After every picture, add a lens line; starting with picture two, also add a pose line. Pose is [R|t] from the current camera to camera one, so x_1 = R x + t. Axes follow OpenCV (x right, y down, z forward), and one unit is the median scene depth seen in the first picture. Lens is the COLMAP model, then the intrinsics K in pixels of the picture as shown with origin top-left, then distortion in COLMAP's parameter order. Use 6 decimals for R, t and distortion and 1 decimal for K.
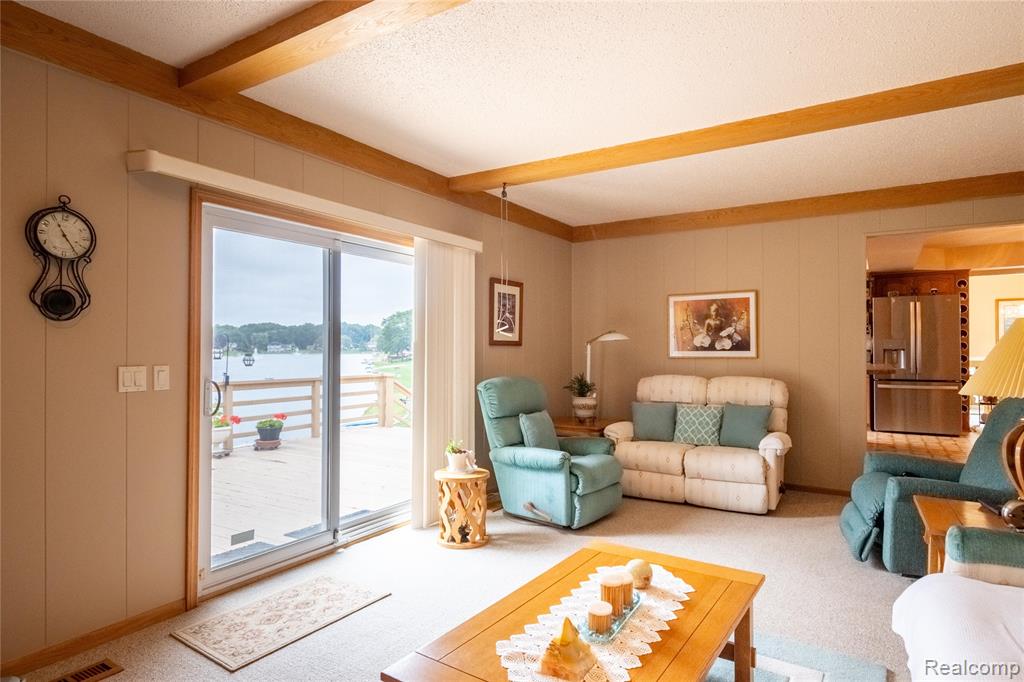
lens RADIAL K [[575.0, 0, 507.8], [0, 575.0, 341.6], [0, 0, 1]] dist [-0.000195, -0.000692]
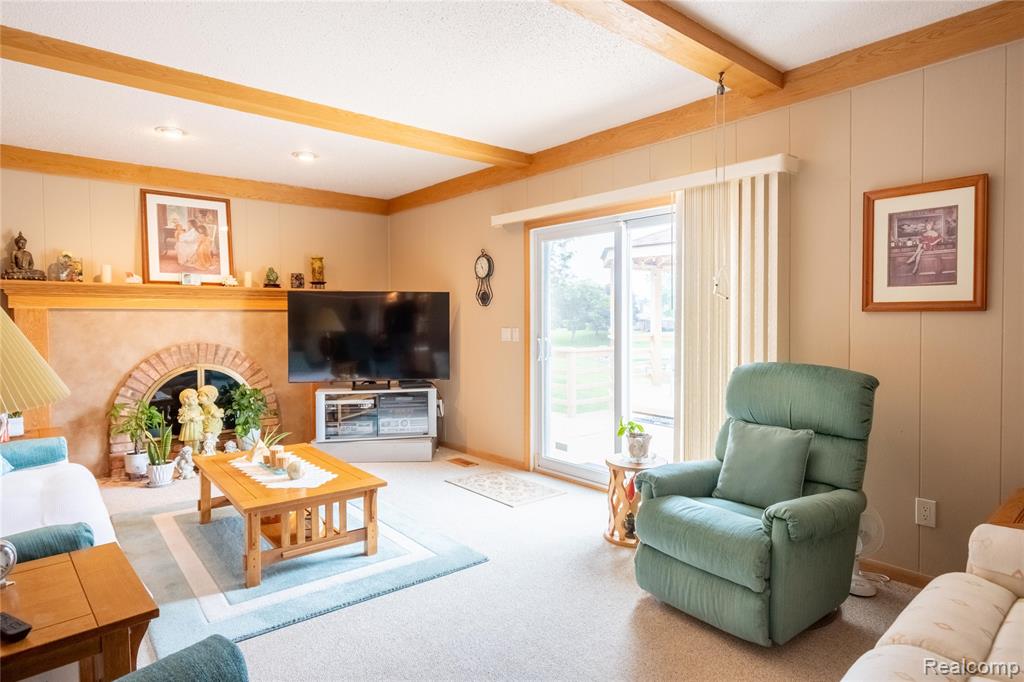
lens RADIAL K [[575.0, 0, 502.6], [0, 575.0, 335.1], [0, 0, 1]] dist [-0.000195, -0.000692]
pose [[-0.301310, 0.024546, -0.953210, 0.838122], [0.011928, 0.999687, 0.021972, 0.017173], [0.953452, -0.004750, -0.301508, 1.110606]]
